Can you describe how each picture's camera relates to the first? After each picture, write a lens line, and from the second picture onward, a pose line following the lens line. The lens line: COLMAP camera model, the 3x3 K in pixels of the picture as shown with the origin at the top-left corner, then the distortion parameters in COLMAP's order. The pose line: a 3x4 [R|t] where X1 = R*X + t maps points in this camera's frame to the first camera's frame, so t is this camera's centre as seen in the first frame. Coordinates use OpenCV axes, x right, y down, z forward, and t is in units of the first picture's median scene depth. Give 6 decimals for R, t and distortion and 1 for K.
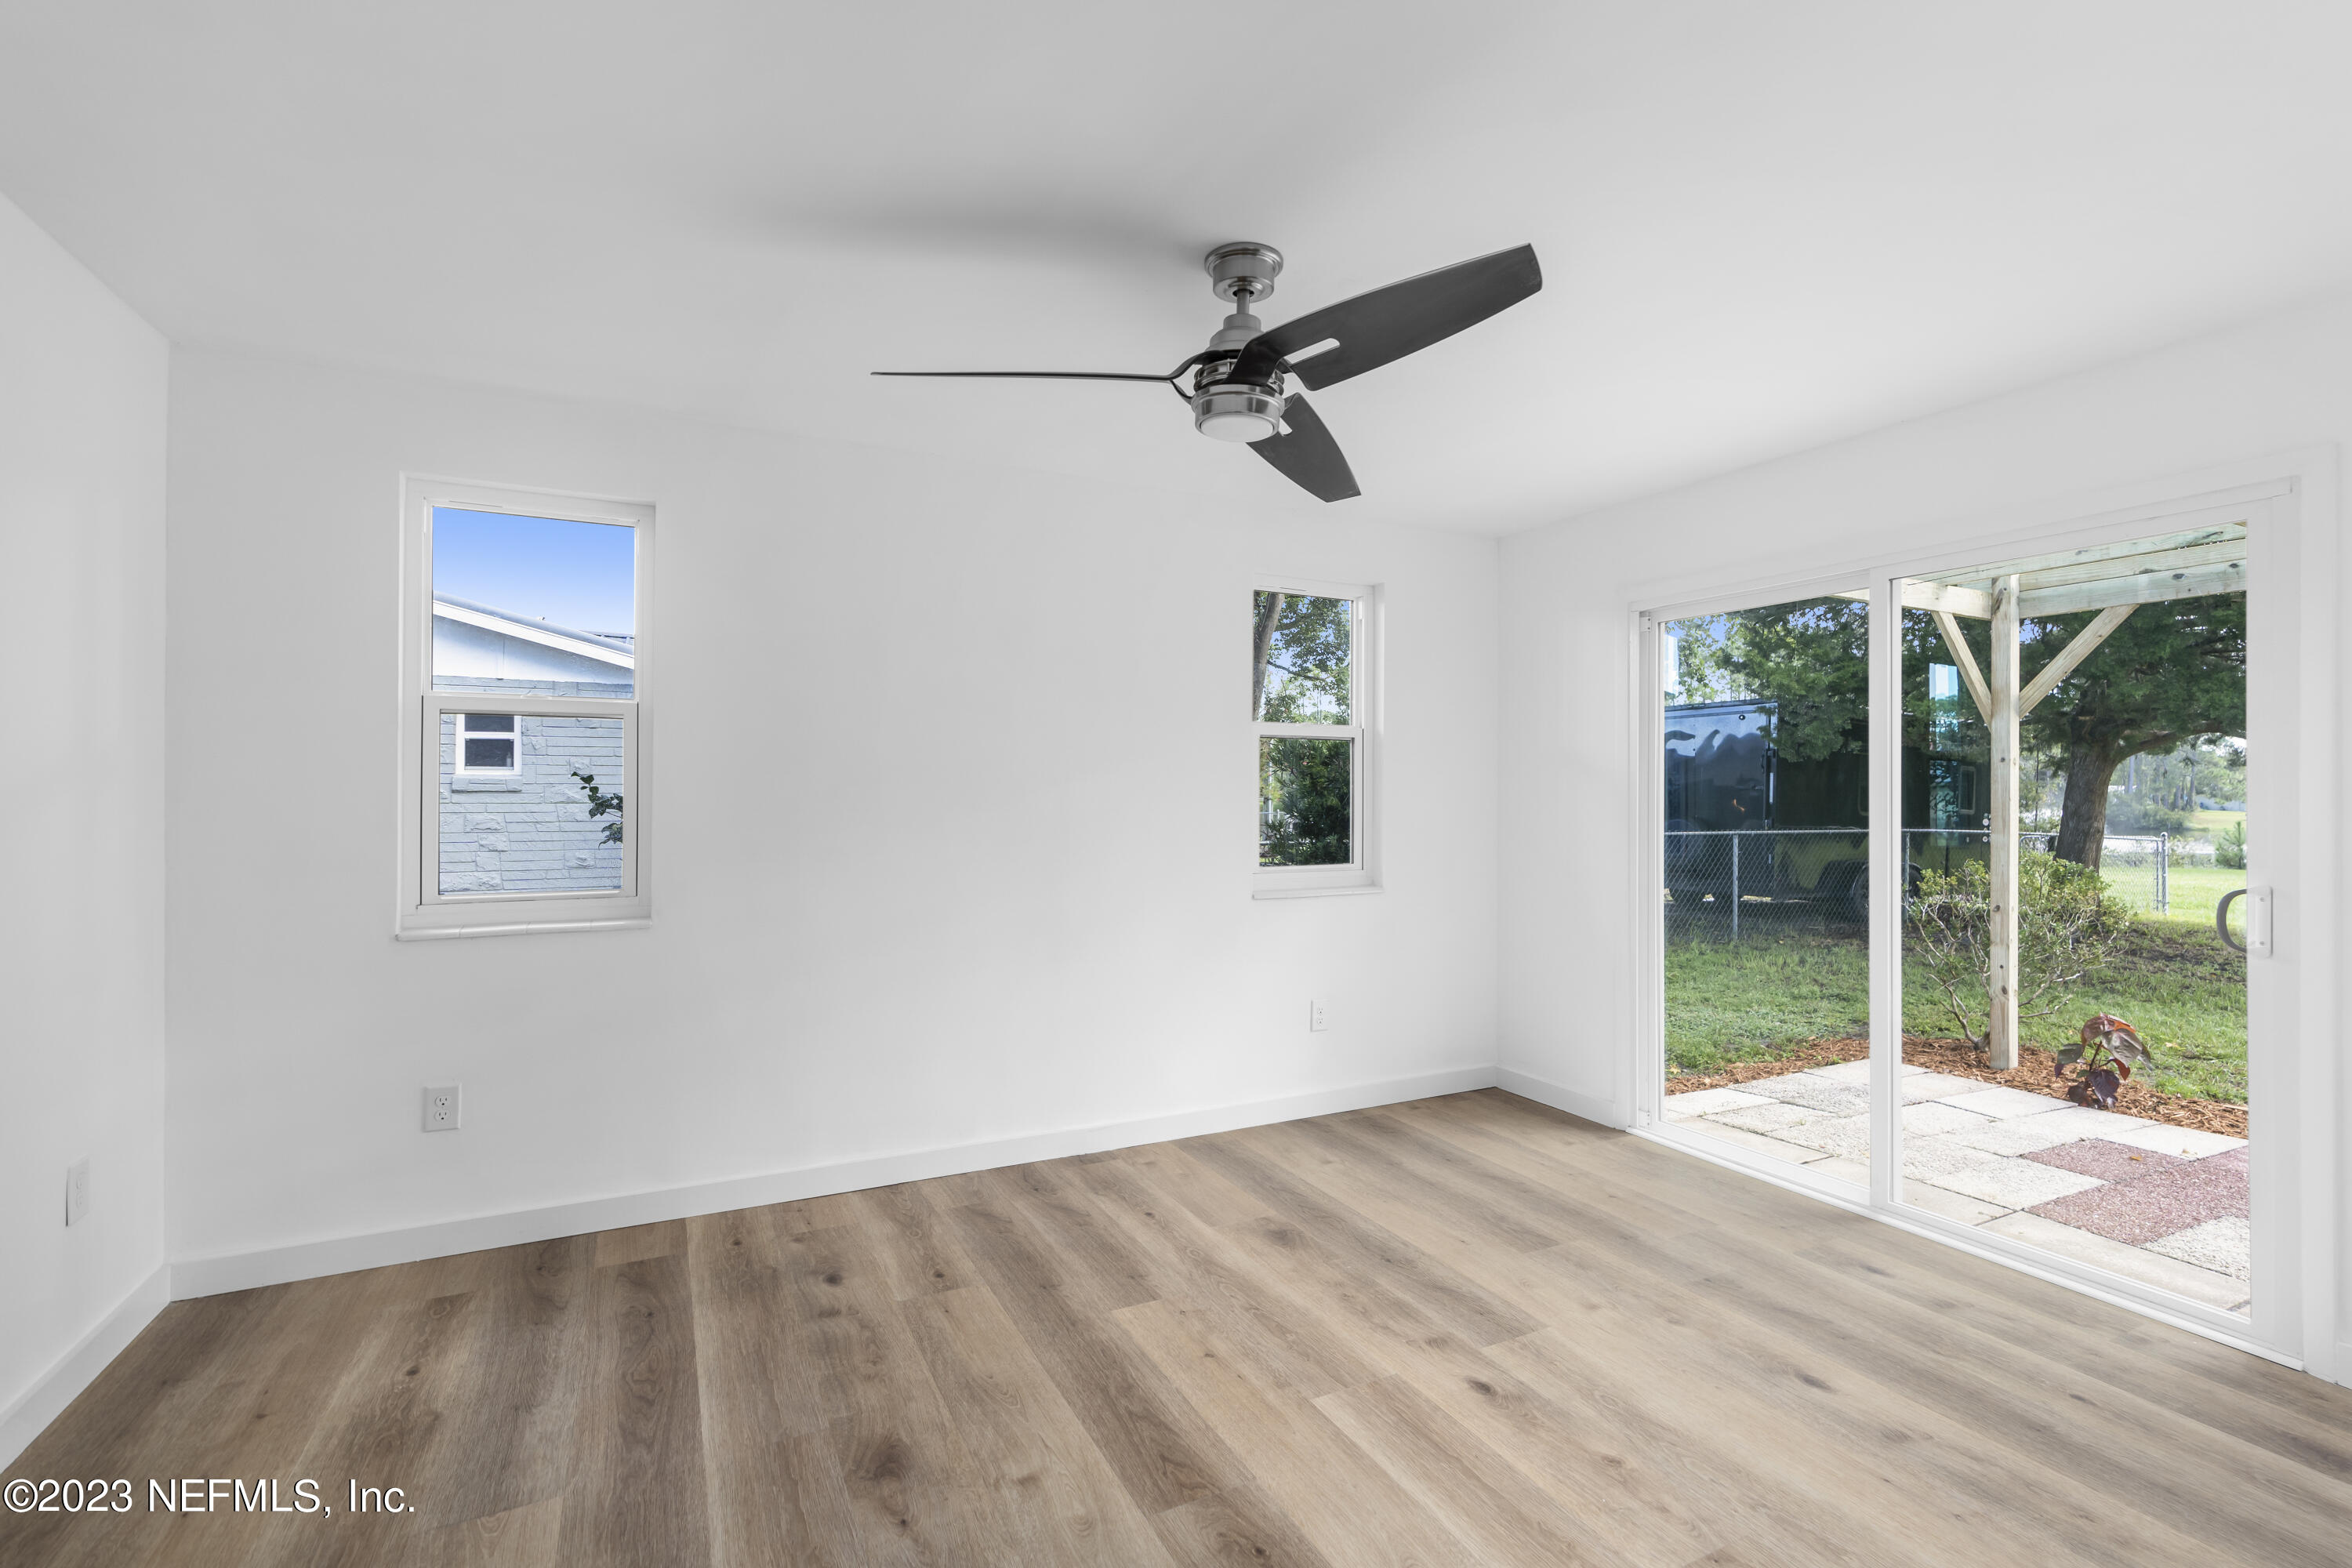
lens RADIAL K [[1079.6, 0, 1201.1], [0, 1079.6, 777.2], [0, 0, 1]] dist [-0.001621, 0.001465]
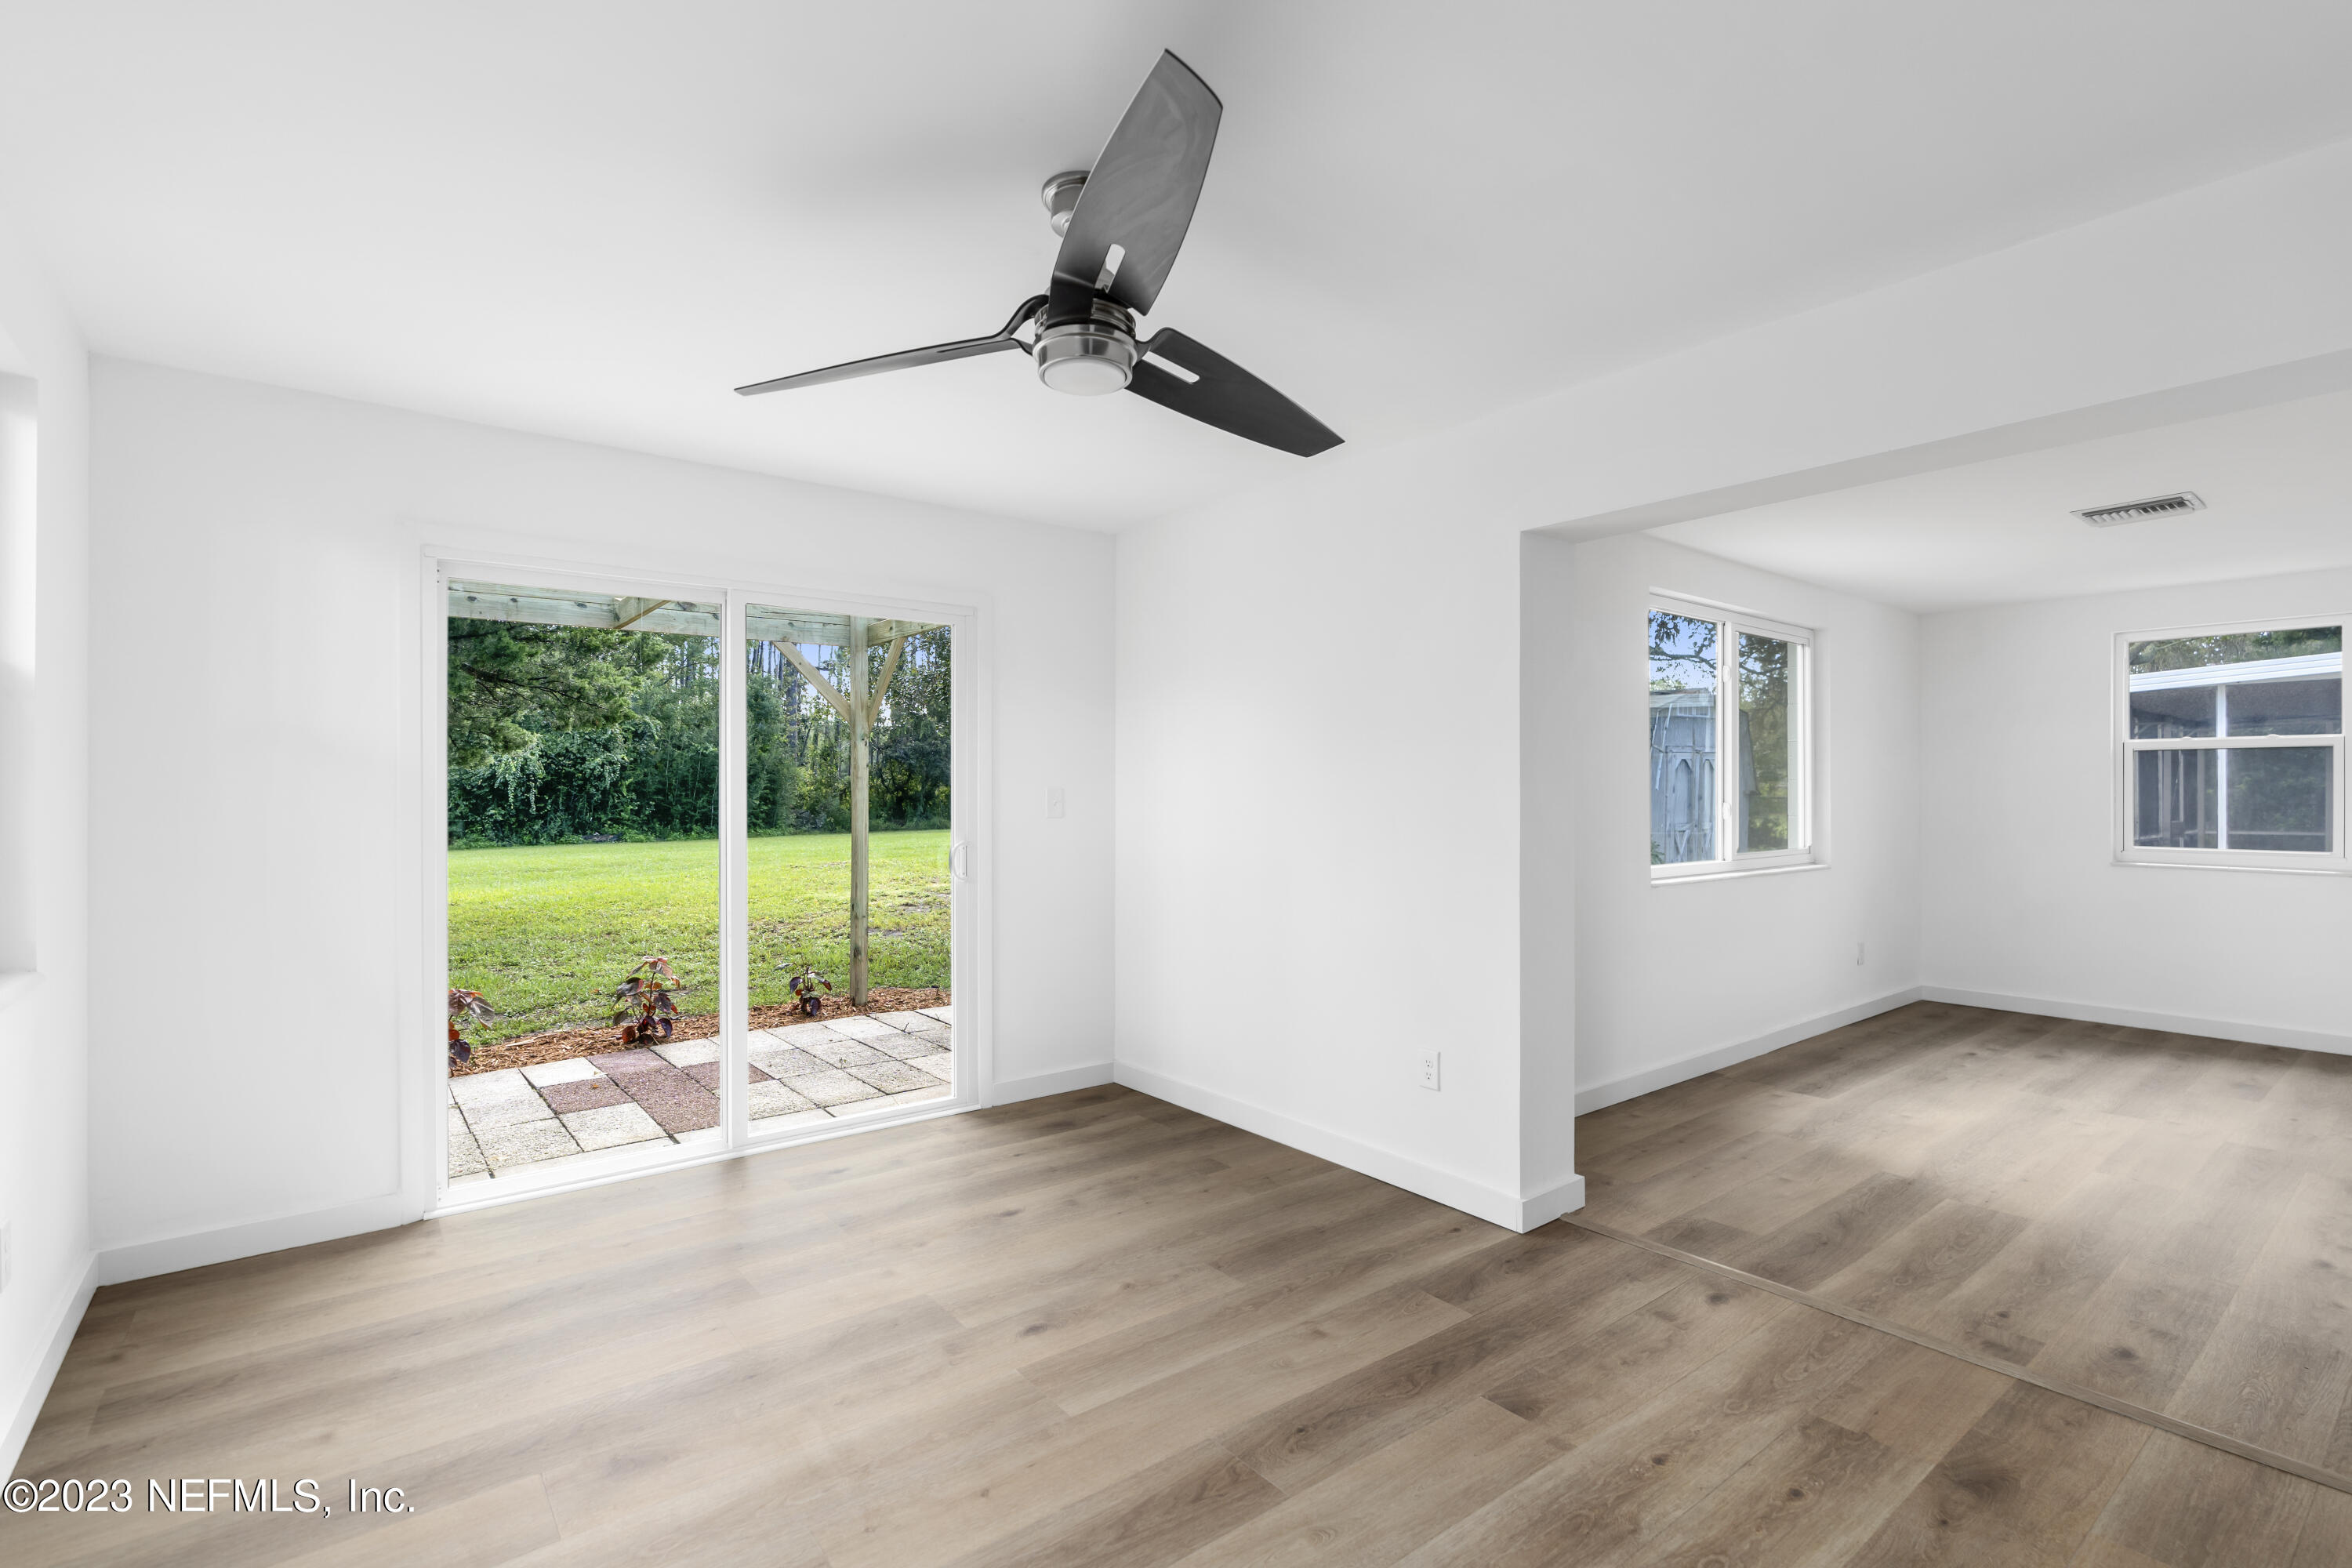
lens RADIAL K [[1079.6, 0, 1192.7], [0, 1079.6, 794.5], [0, 0, 1]] dist [-0.001621, 0.001465]
pose [[-0.196861, -0.008488, 0.980395, -0.558712], [-0.012633, 0.999901, 0.006120, 0.008364], [-0.980350, -0.011181, -0.196949, 0.705516]]
